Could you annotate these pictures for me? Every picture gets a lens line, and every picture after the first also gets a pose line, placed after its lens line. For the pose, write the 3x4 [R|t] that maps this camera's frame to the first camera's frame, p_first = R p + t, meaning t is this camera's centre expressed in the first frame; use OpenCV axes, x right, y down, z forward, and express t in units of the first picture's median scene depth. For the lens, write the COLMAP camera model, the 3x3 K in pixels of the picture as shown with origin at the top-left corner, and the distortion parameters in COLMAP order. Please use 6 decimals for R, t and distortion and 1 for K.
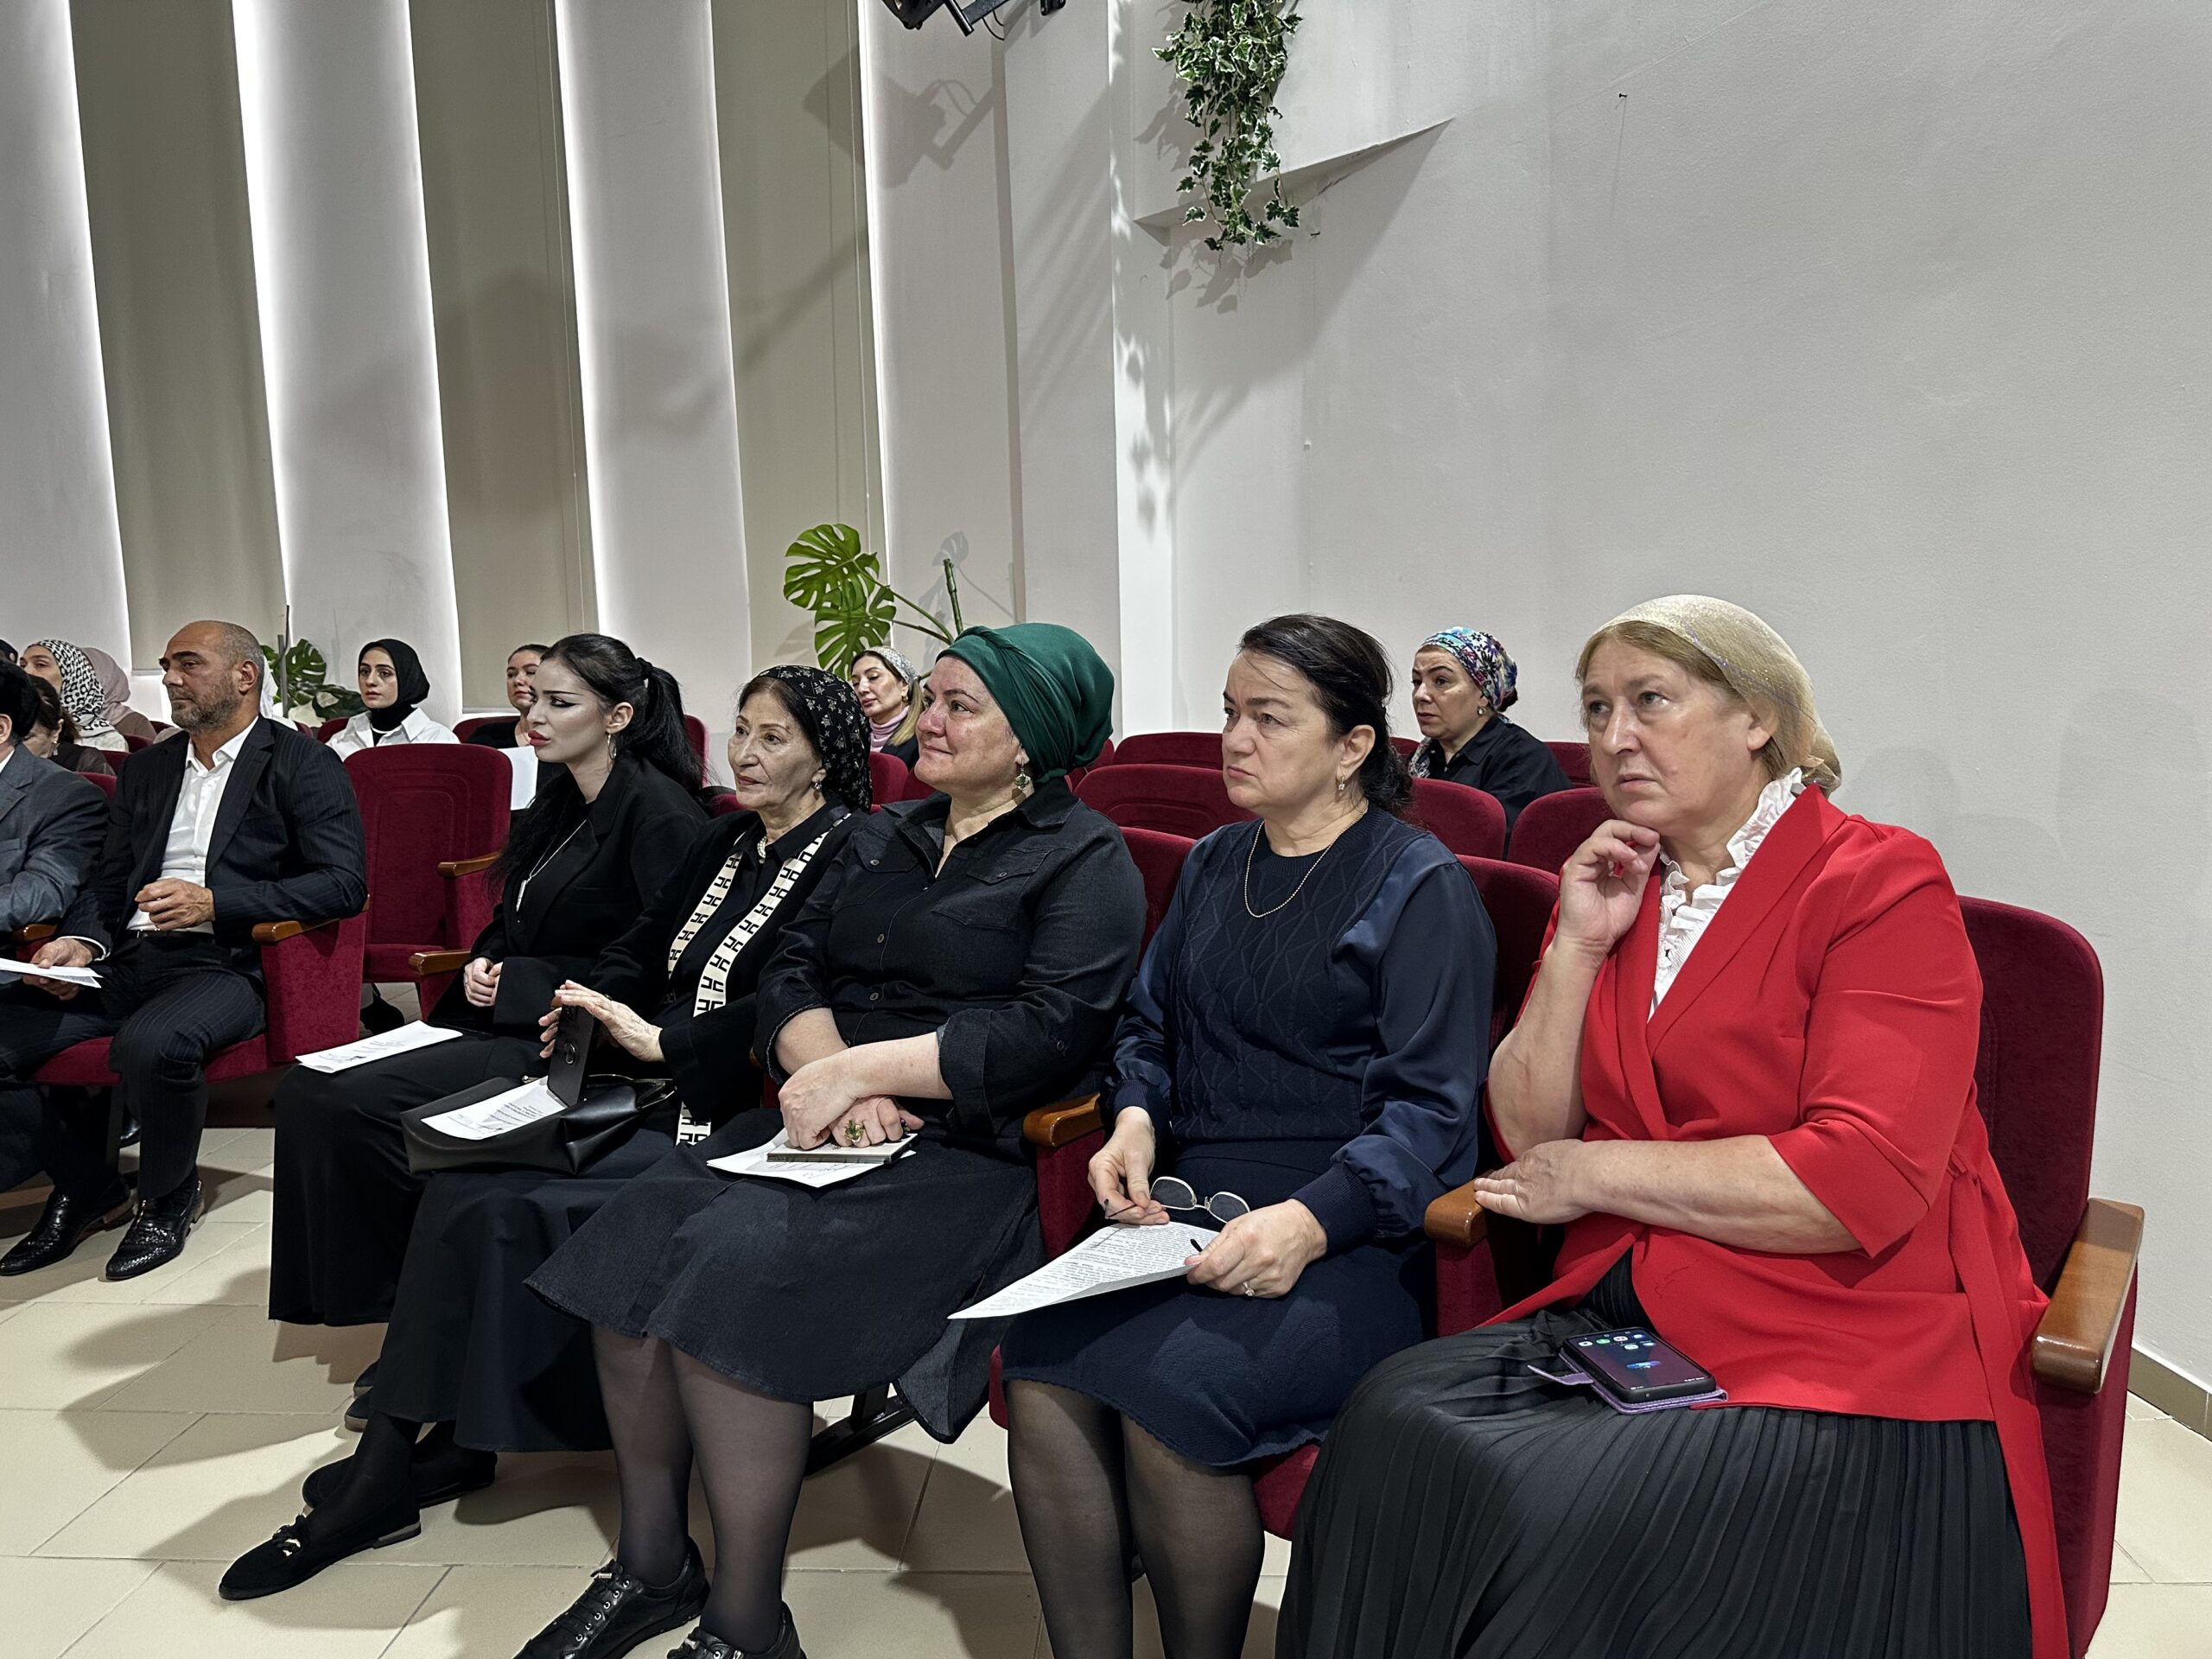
lens RADIAL K [[1611.7, 0, 1106.0], [0, 1611.7, 829.5], [0, 0, 1]] dist [0.000491, -0.000748]
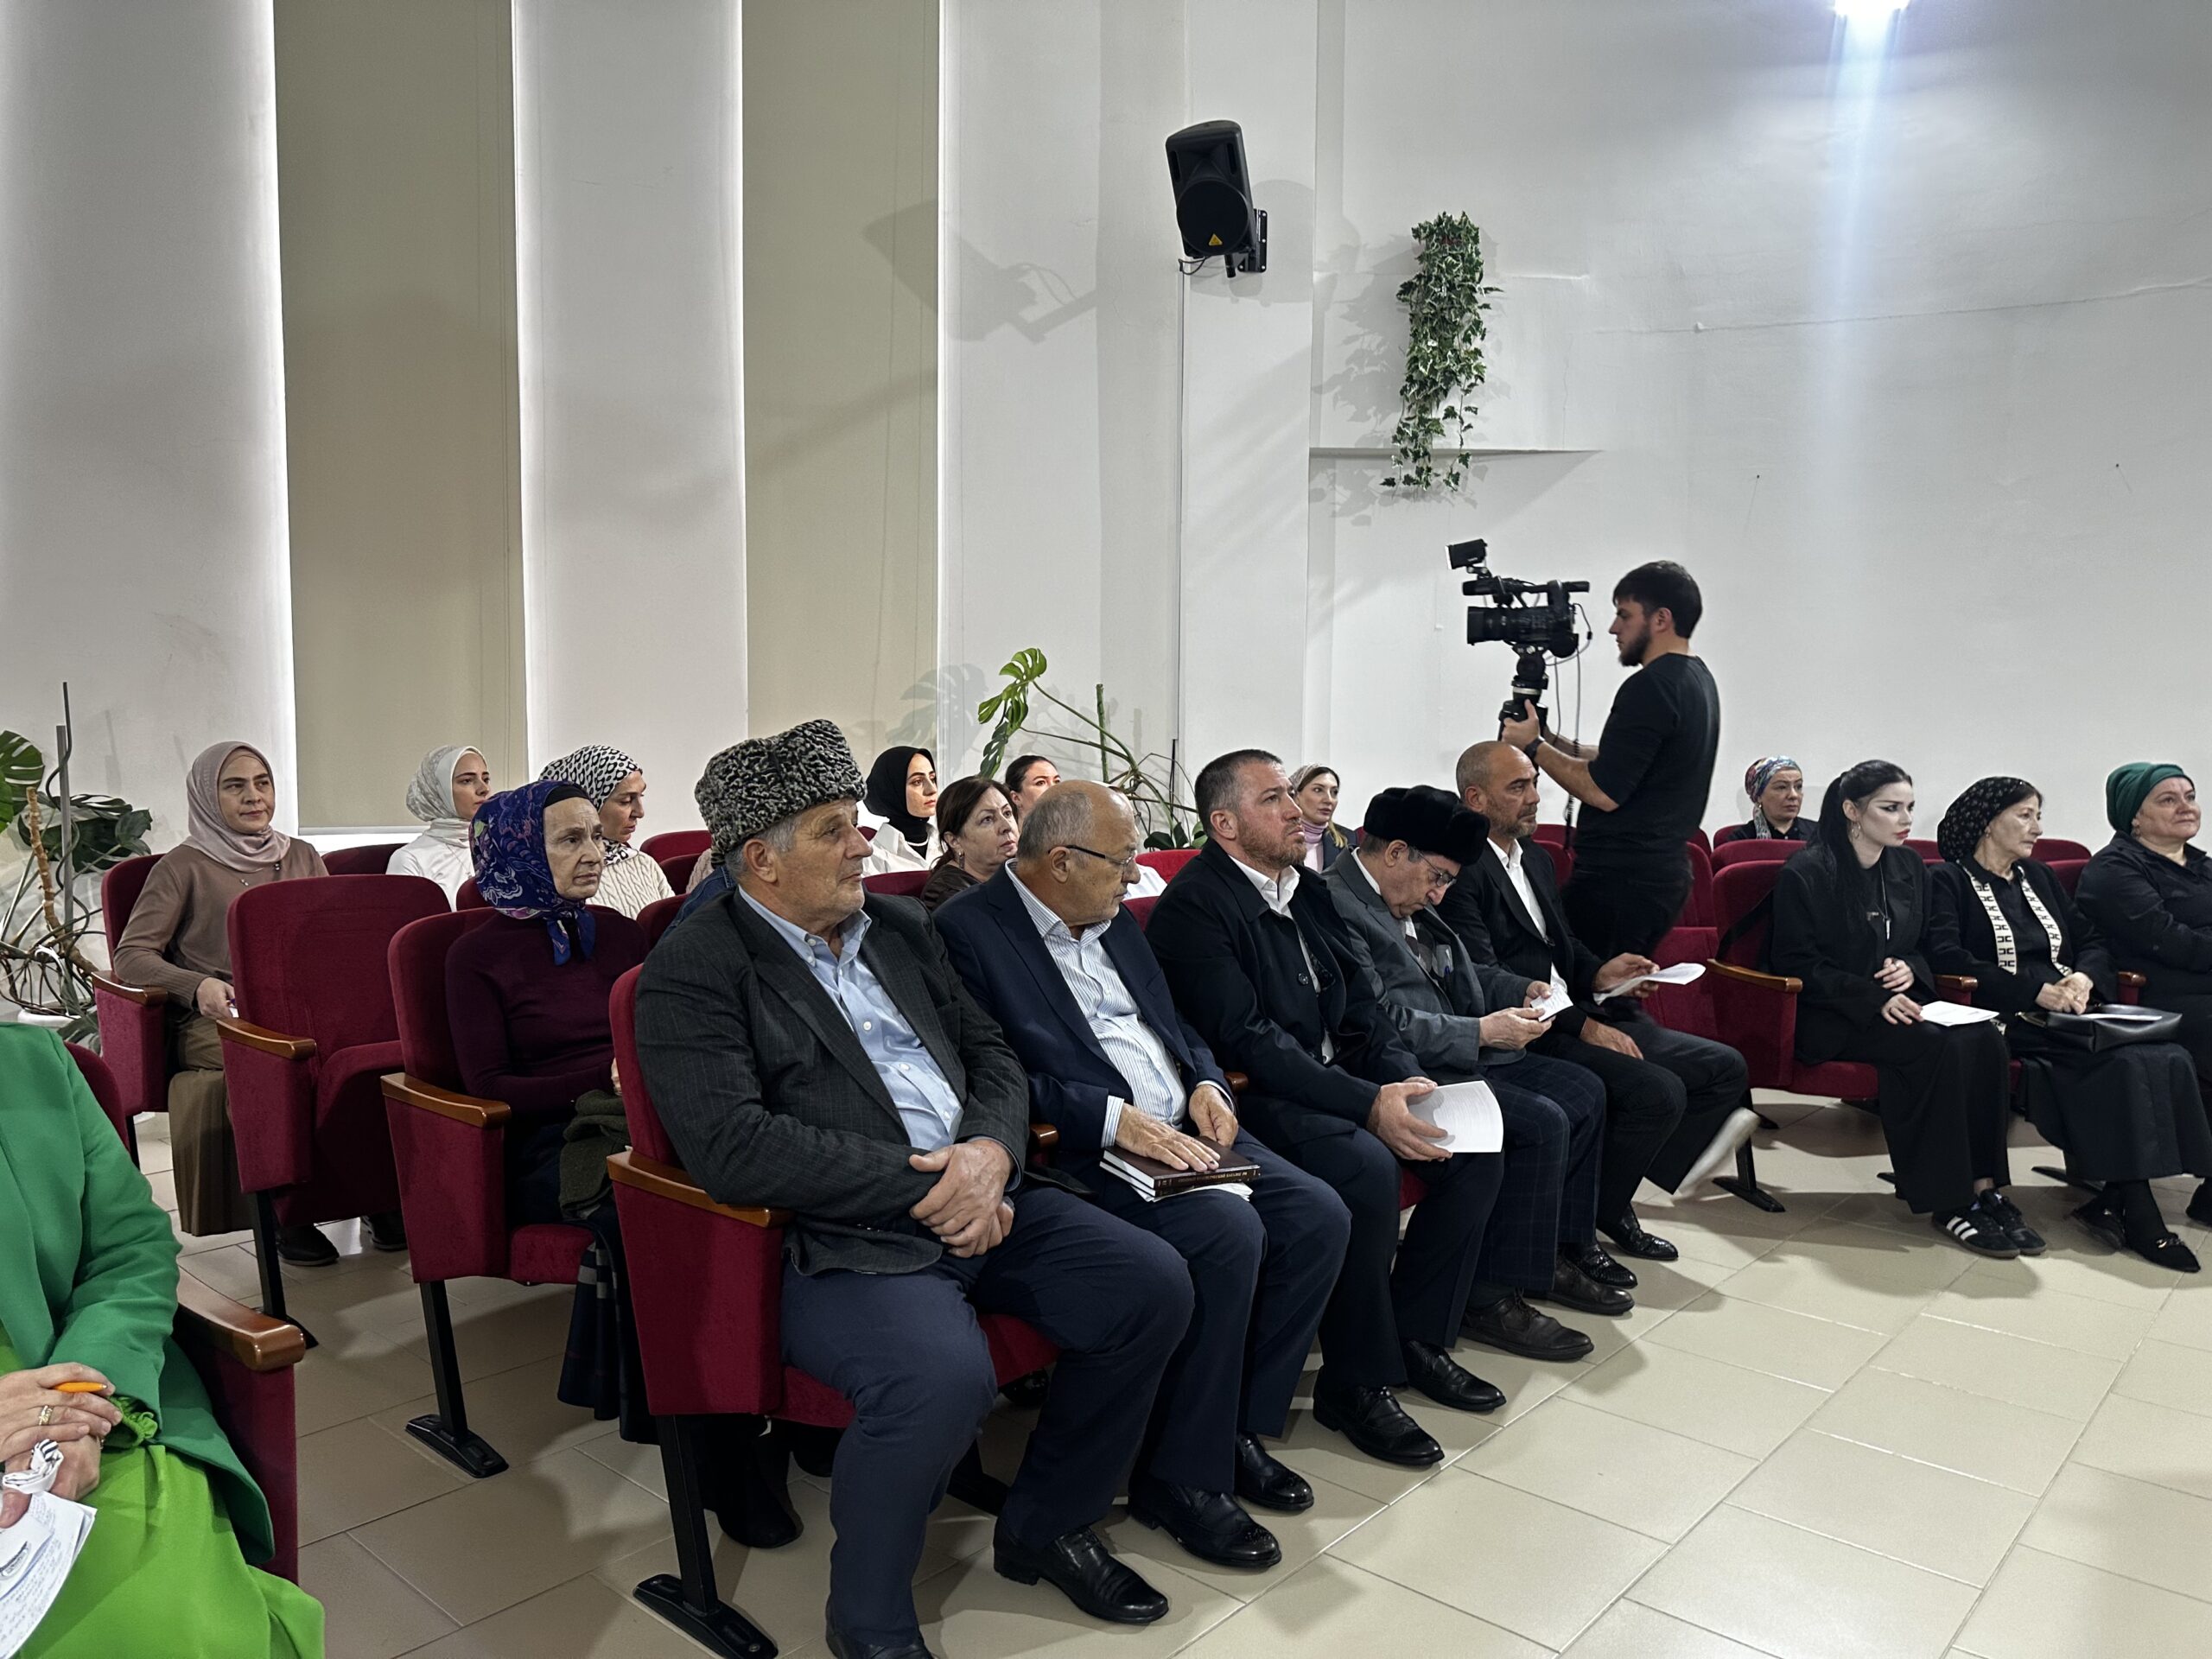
lens RADIAL K [[1561.2, 0, 1120.6], [0, 1561.2, 823.5], [0, 0, 1]] dist [0.184073, -0.282964]
pose [[0.590350, -0.025124, 0.806756, -0.969521], [0.080508, 0.996364, -0.027883, -0.031727], [-0.803122, 0.081411, 0.590226, 0.309141]]
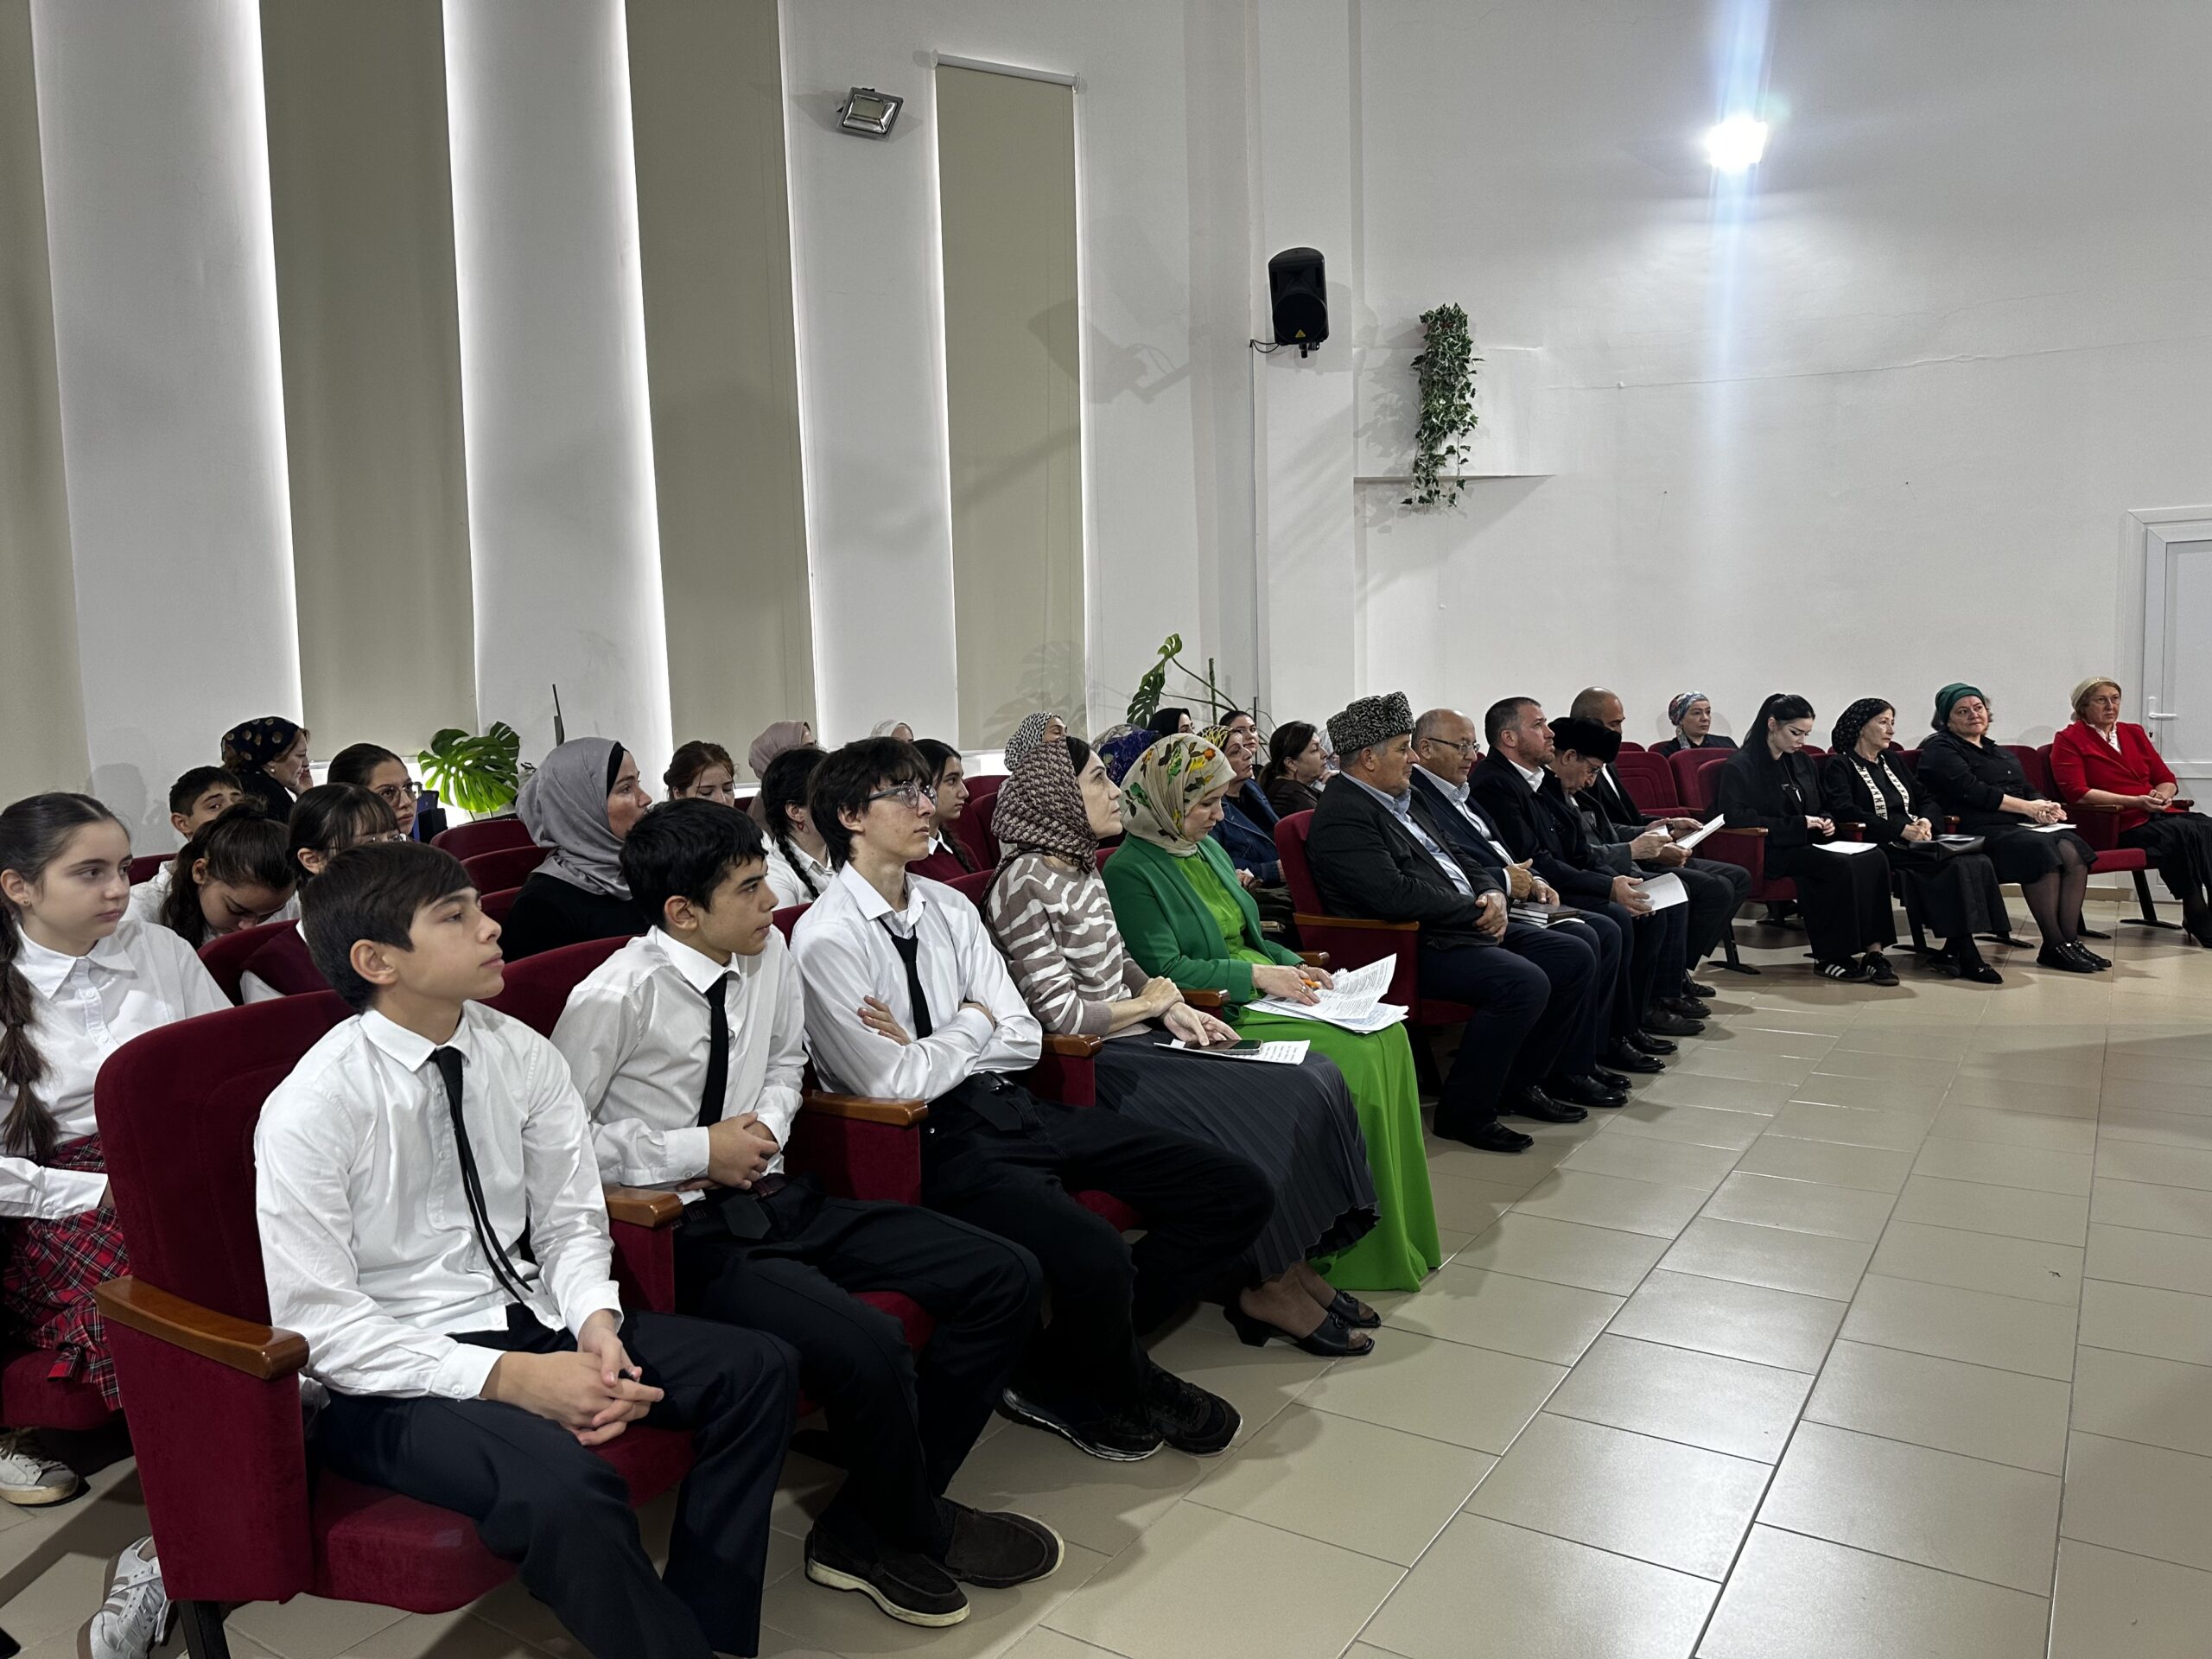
lens RADIAL K [[1652.2, 0, 1061.2], [0, 1652.2, 830.9], [0, 0, 1]] dist [0.084800, -0.072062]
pose [[0.467606, -0.070617, 0.881112, -1.528231], [0.130076, 0.991449, 0.010428, -0.035107], [-0.874314, 0.109735, 0.472794, 0.369063]]
